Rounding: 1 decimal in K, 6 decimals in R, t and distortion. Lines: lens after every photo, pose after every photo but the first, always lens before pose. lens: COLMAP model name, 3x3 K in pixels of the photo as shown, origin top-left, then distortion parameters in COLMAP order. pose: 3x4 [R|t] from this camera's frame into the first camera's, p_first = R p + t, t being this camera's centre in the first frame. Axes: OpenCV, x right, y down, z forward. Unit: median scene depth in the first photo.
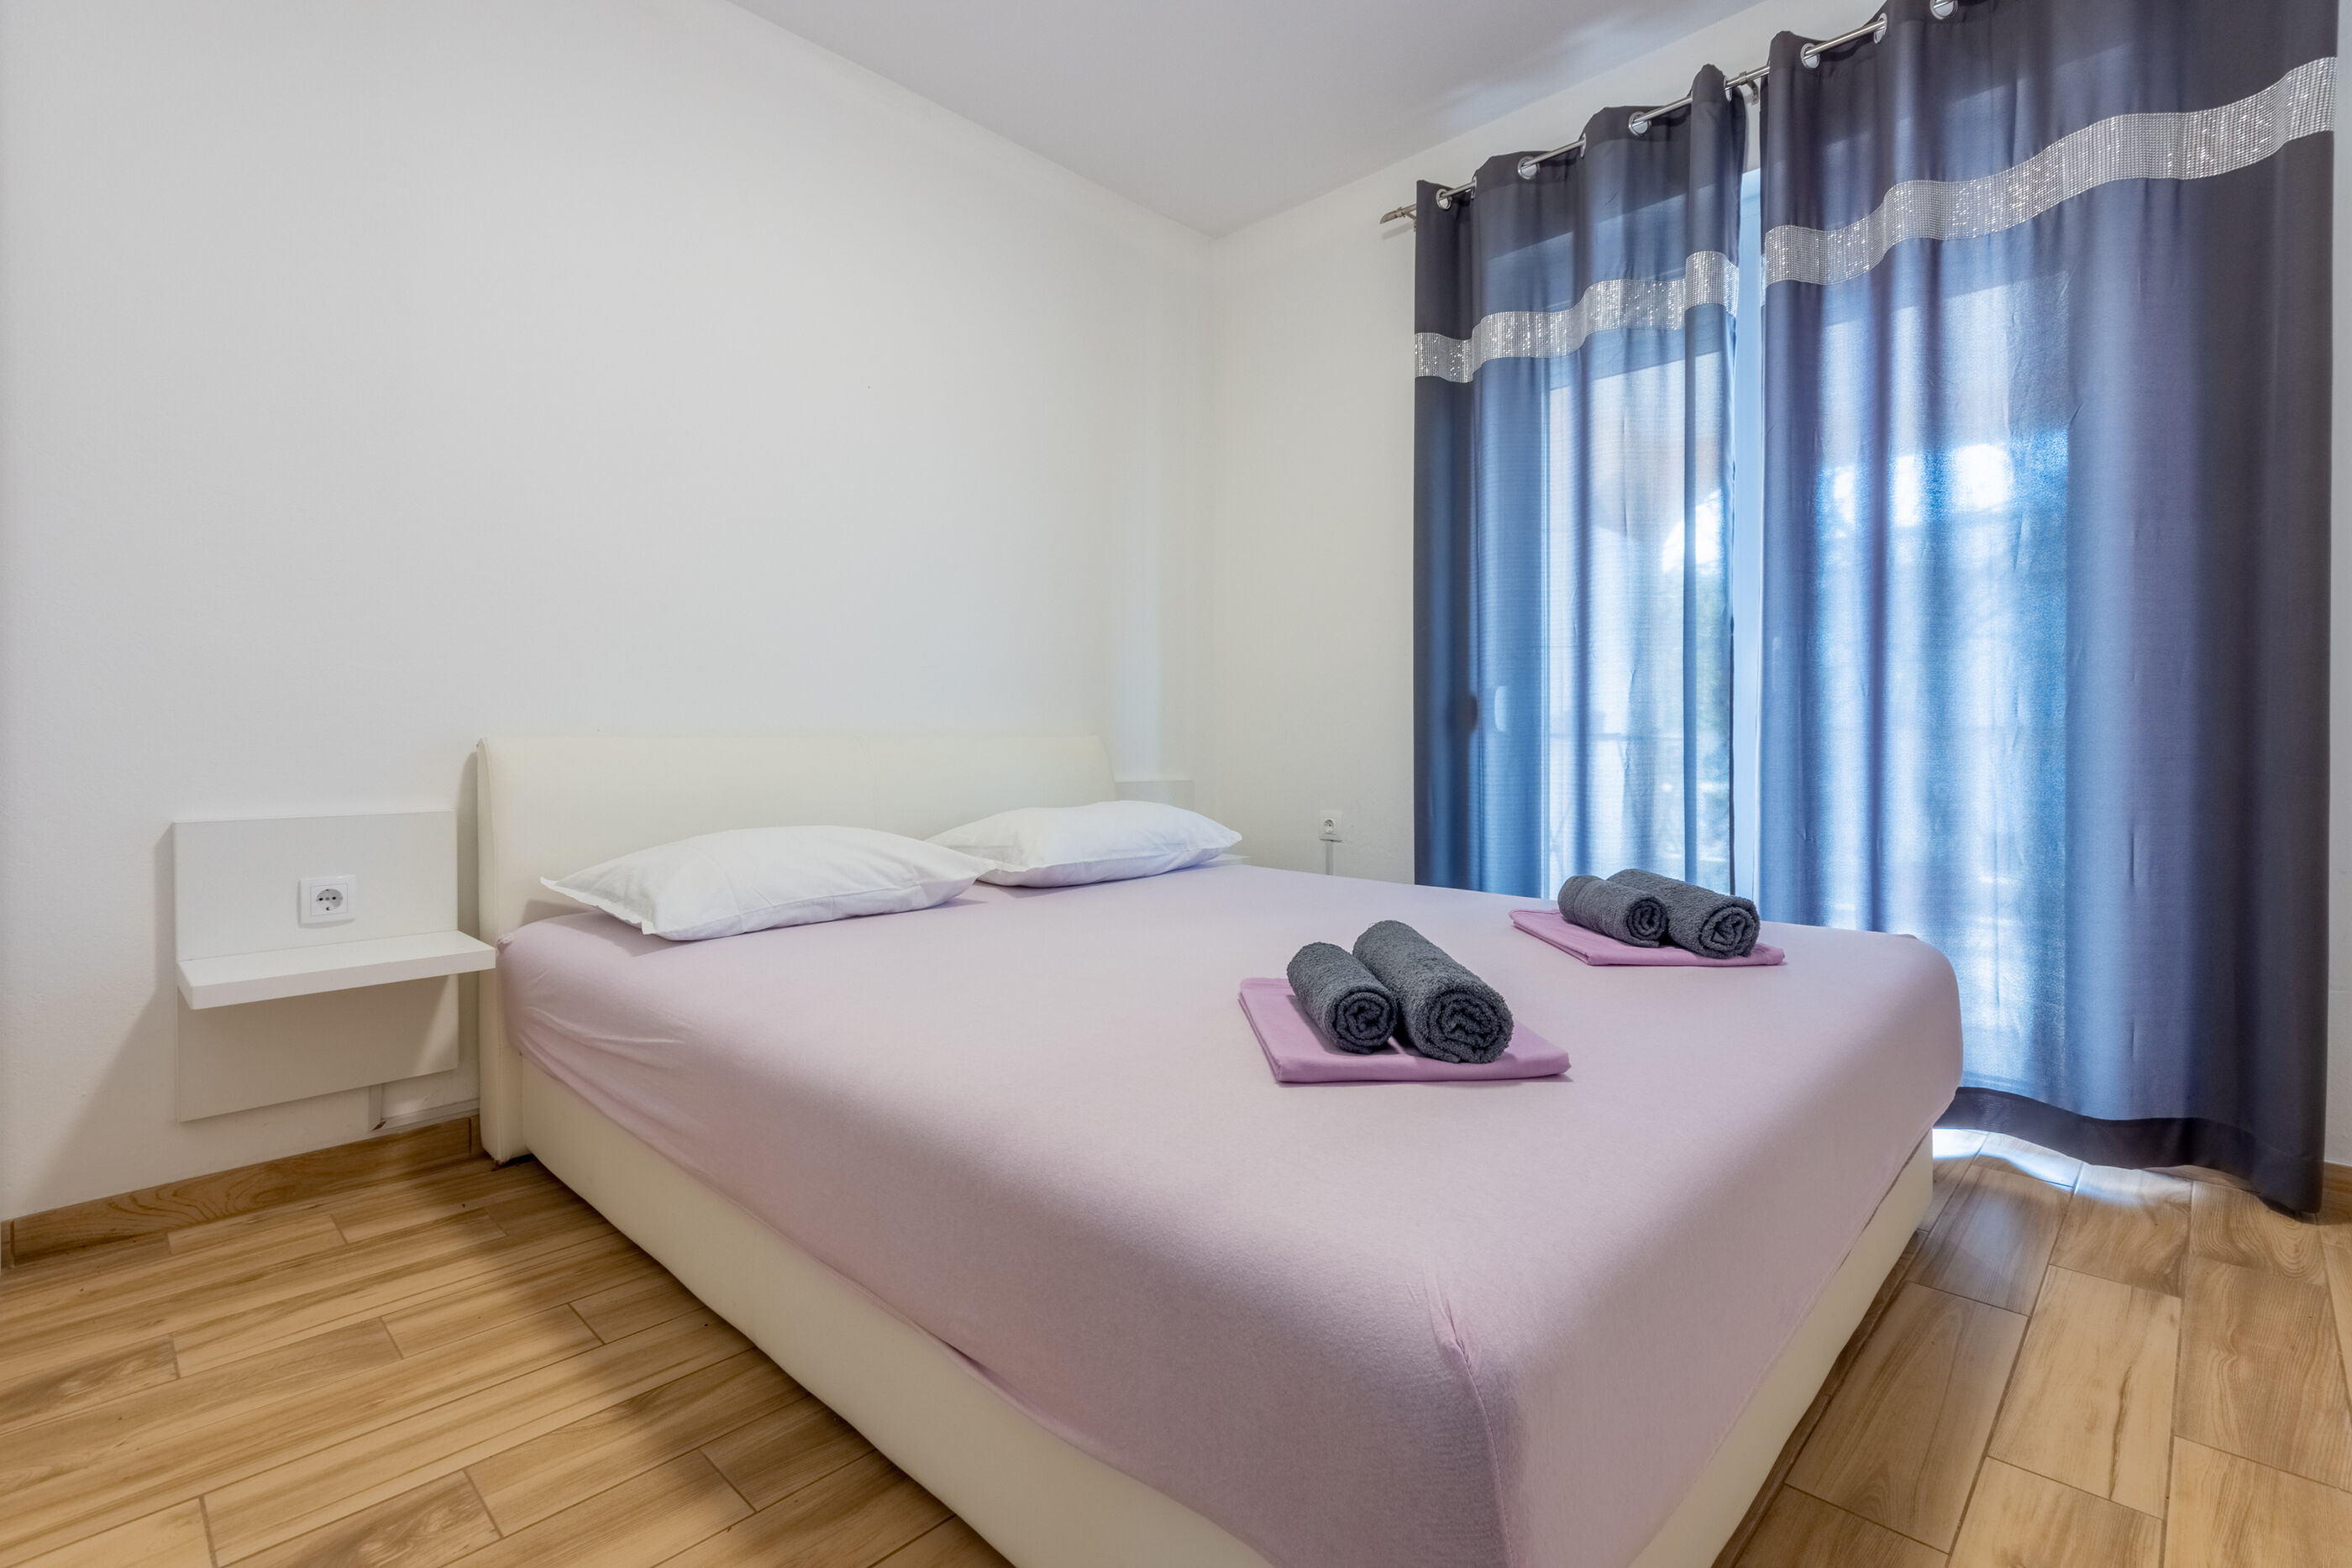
lens RADIAL K [[1092.3, 0, 1171.6], [0, 1092.3, 760.1], [0, 0, 1]] dist [0.003816, -0.000924]
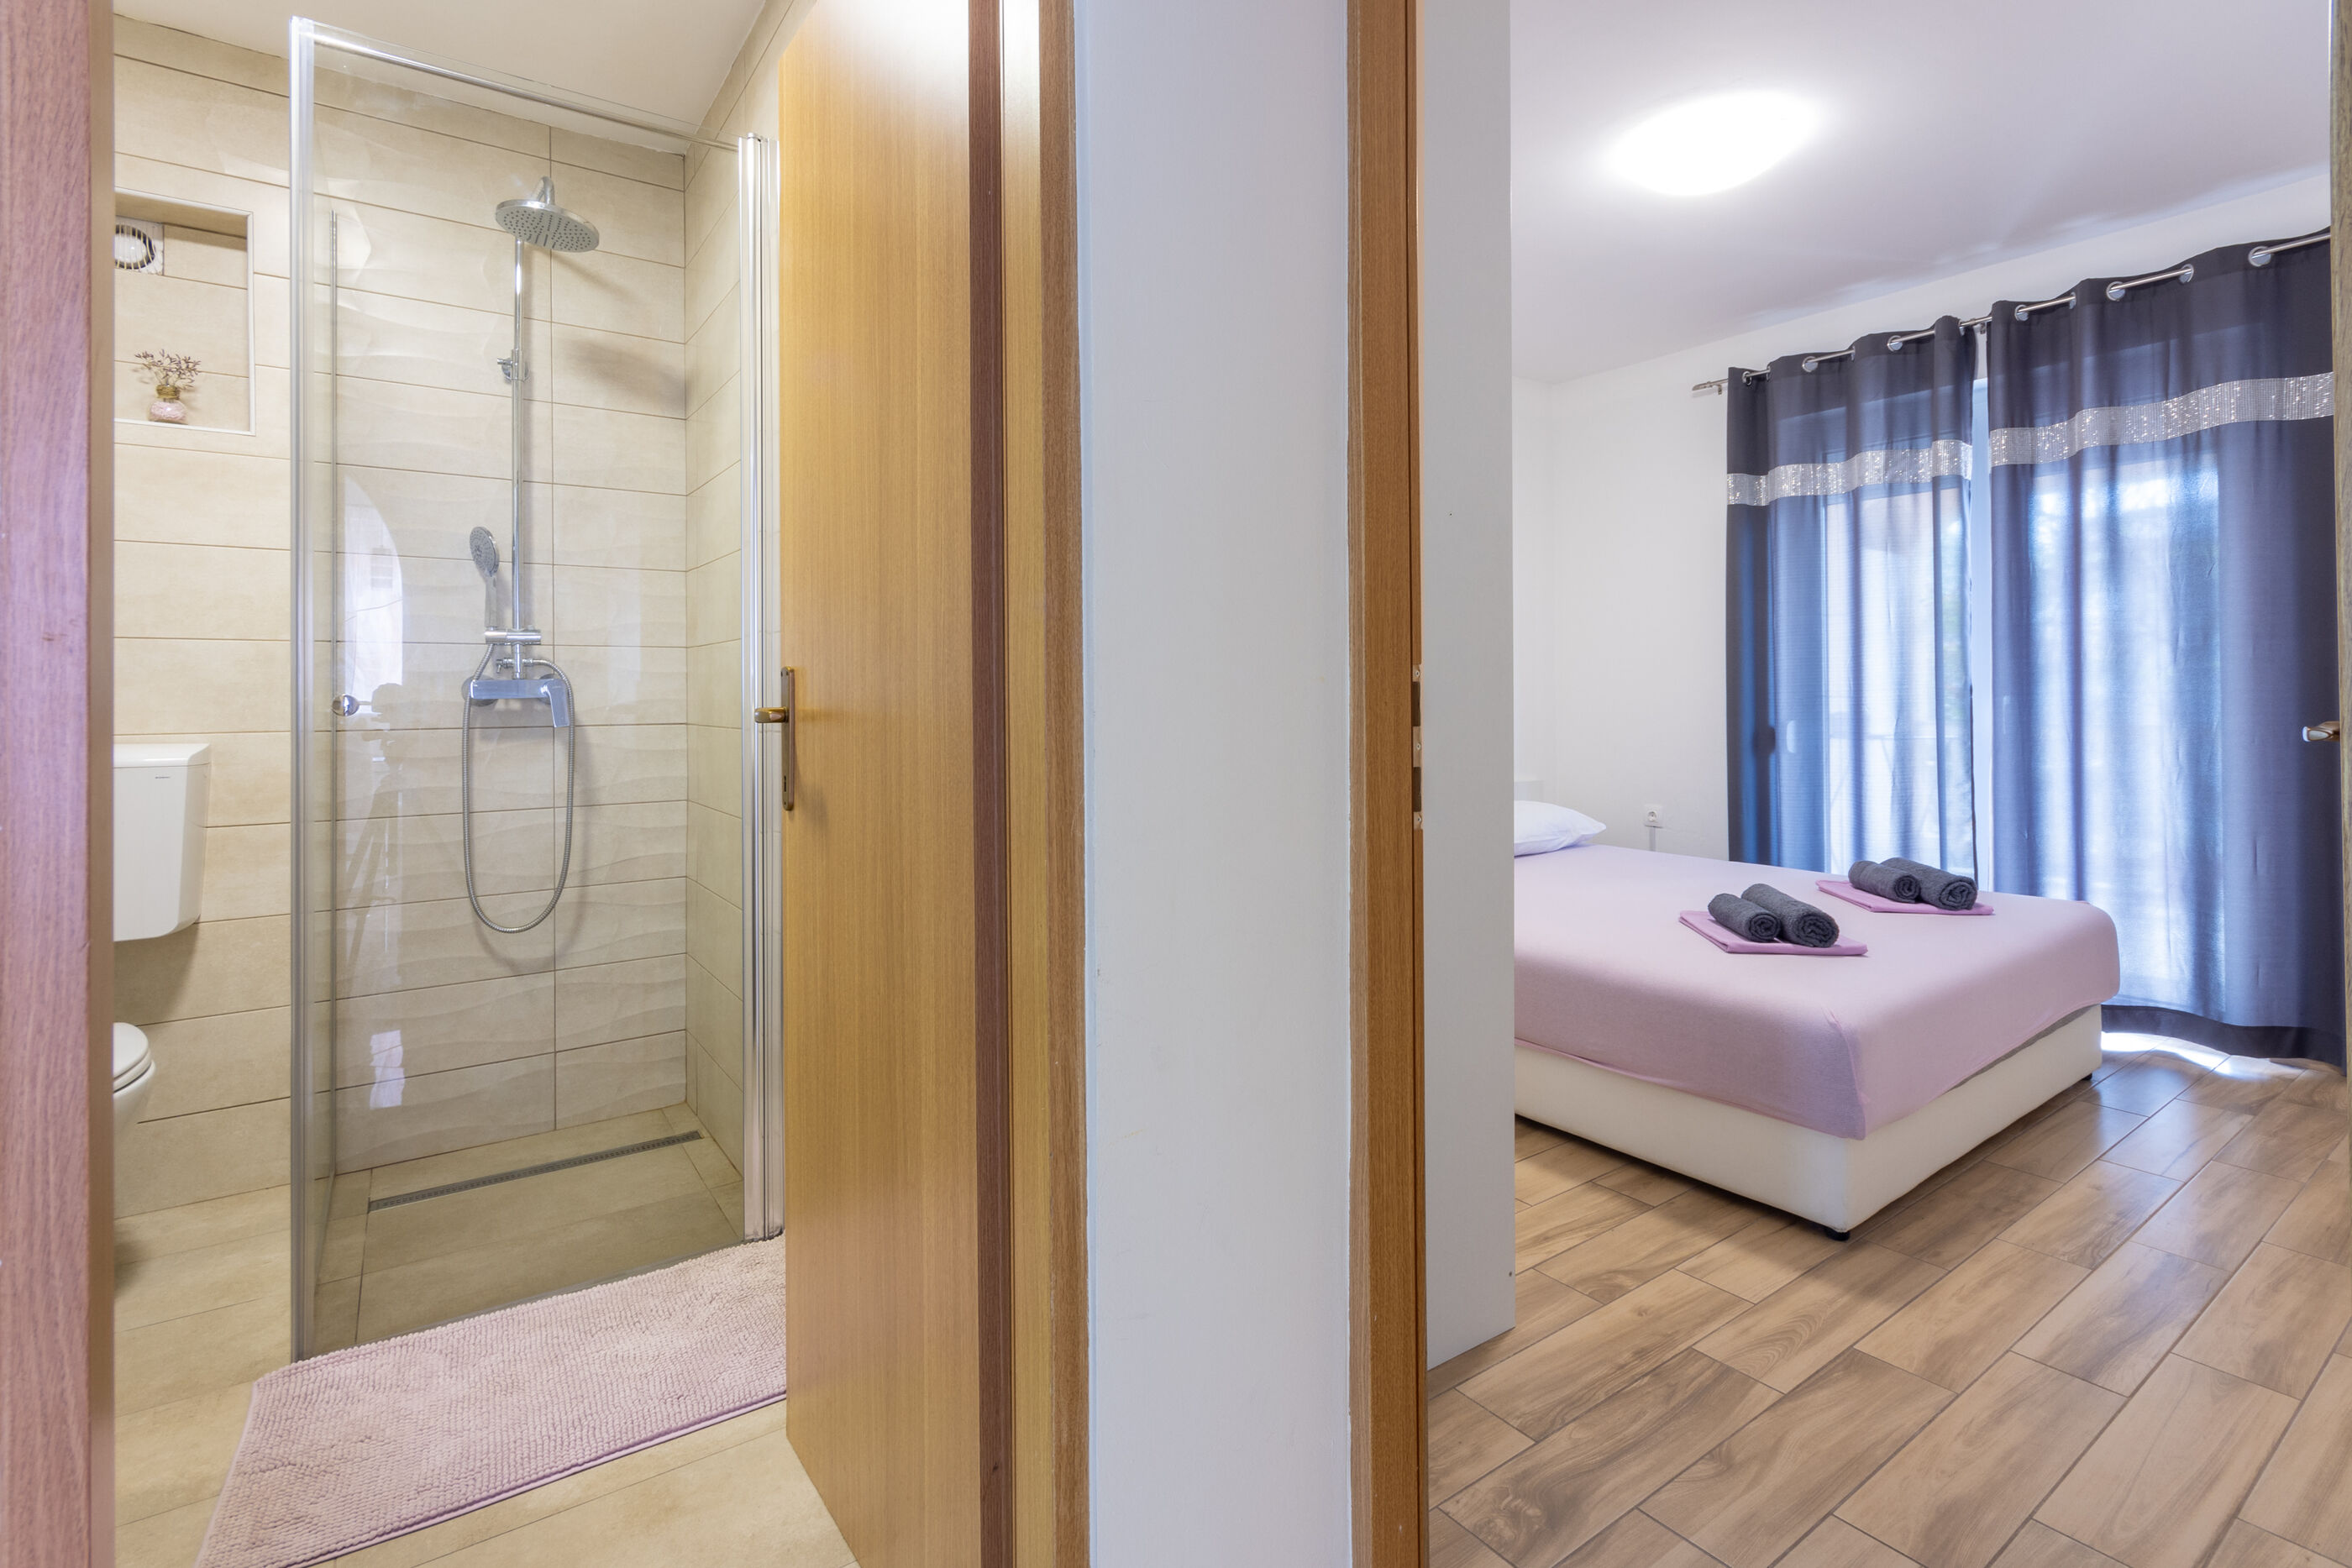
lens RADIAL K [[1092.3, 0, 1166.5], [0, 1092.3, 699.0], [0, 0, 1]] dist [0.003816, -0.000924]
pose [[0.982012, -0.005445, -0.188738, -0.307302], [0.001932, 0.999822, -0.018793, -0.096865], [0.188807, 0.018091, 0.981848, -0.734074]]
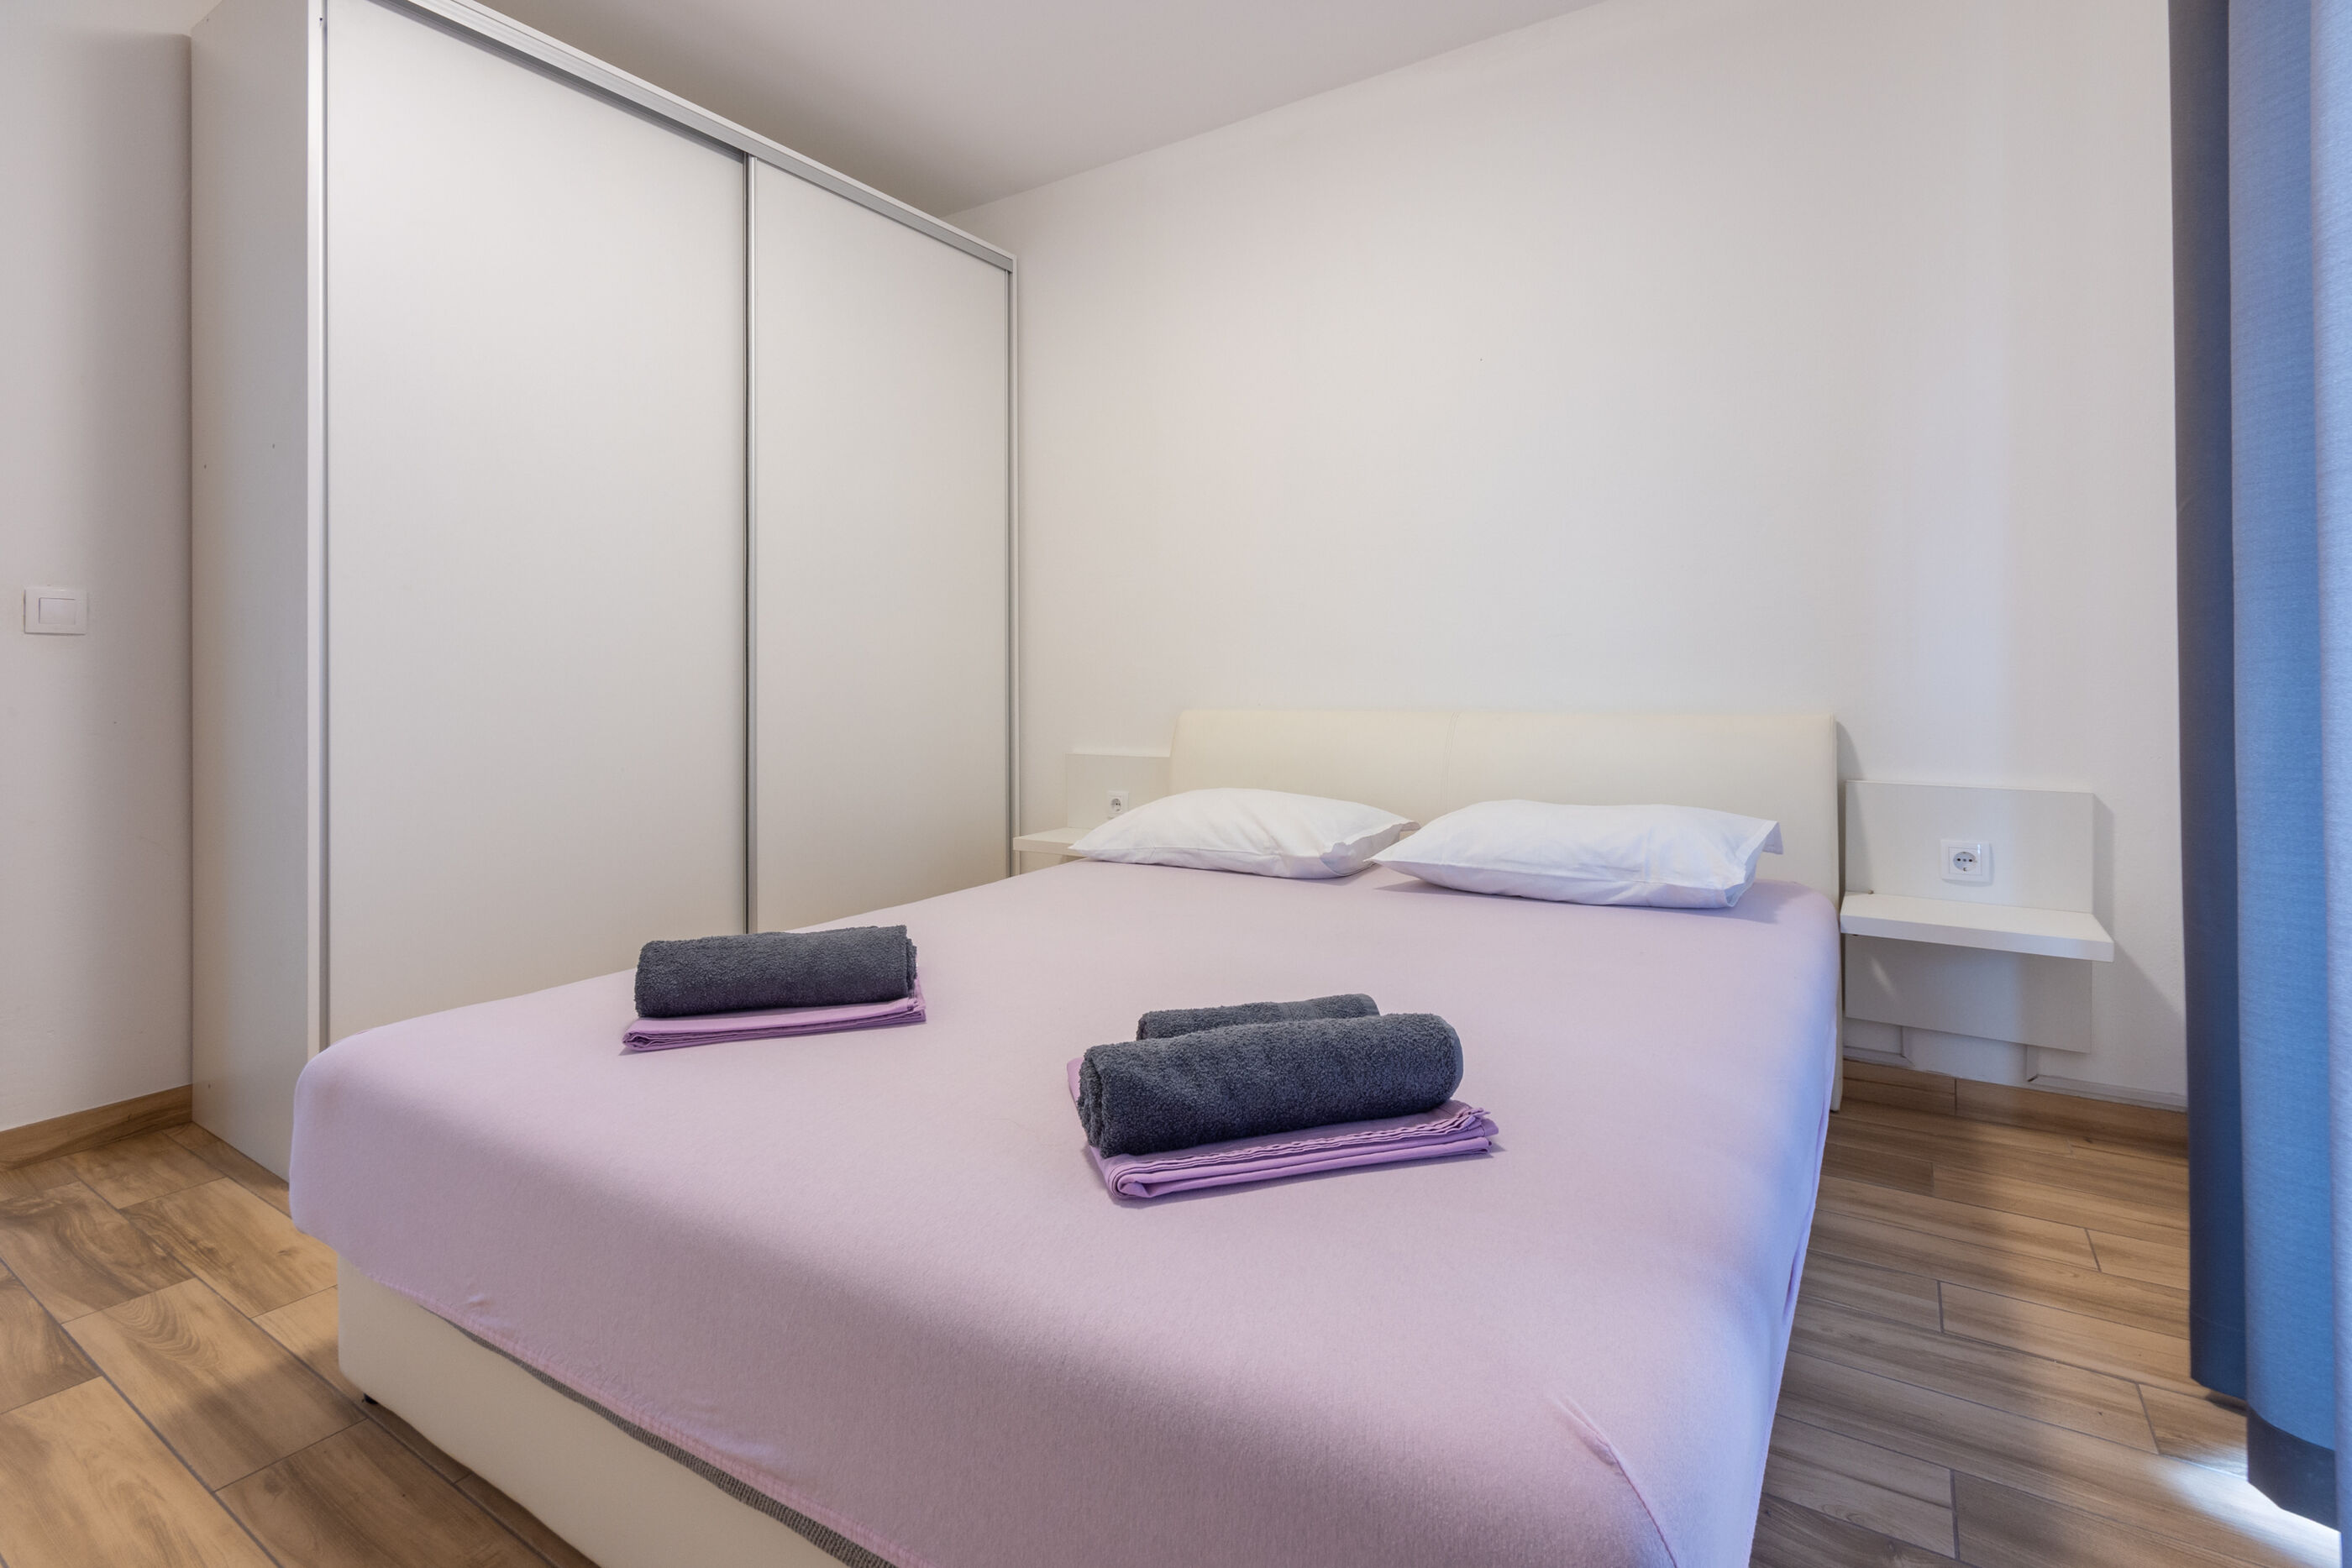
lens RADIAL K [[1092.3, 0, 1179.1], [0, 1092.3, 678.8], [0, 0, 1]] dist [0.003816, -0.000924]
pose [[0.192070, -0.000213, -0.981381, 0.816577], [-0.009627, 0.999951, -0.002101, -0.058413], [0.981334, 0.009851, 0.192058, 0.679702]]
